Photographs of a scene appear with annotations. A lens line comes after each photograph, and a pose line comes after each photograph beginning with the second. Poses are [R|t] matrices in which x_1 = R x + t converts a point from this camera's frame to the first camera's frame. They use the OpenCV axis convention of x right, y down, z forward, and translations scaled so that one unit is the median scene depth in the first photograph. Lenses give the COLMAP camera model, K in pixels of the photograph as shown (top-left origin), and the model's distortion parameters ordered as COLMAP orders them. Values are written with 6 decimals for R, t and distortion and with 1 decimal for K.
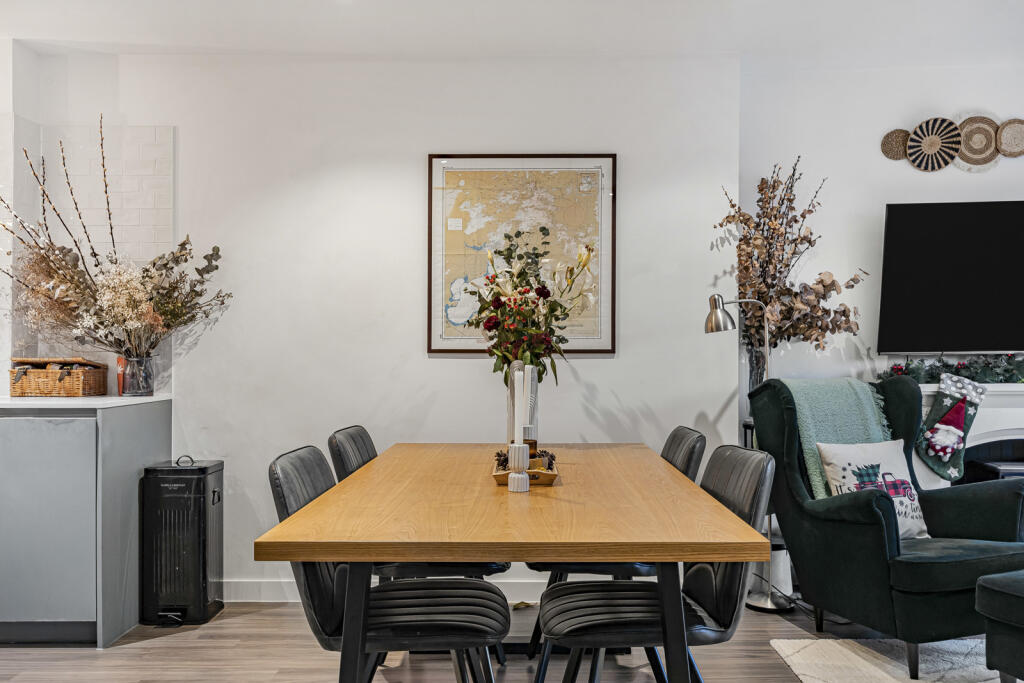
lens RADIAL K [[832.8, 0, 512.0], [0, 832.8, 341.5], [0, 0, 1]] dist [0.009348, 0.010895]
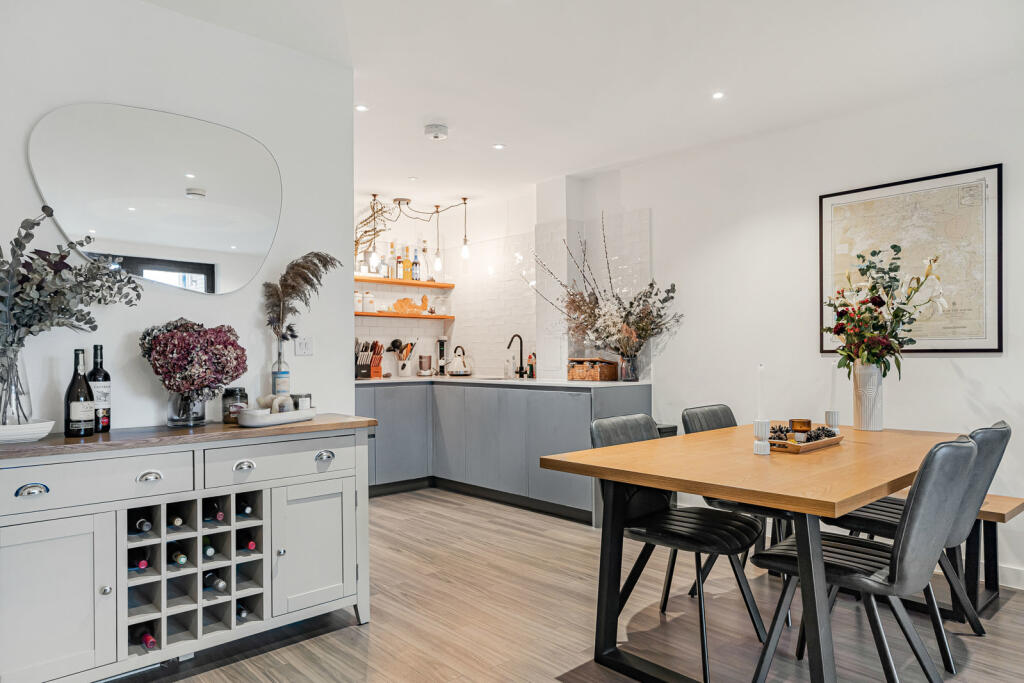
lens RADIAL K [[629.5, 0, 514.1], [0, 629.5, 366.9], [0, 0, 1]] dist [-0.025157, -0.000261]
pose [[0.692432, 0.006797, -0.721451, 0.276814], [0.017740, 0.999493, 0.026443, 0.001191], [0.721265, -0.031109, 0.691960, 0.003090]]
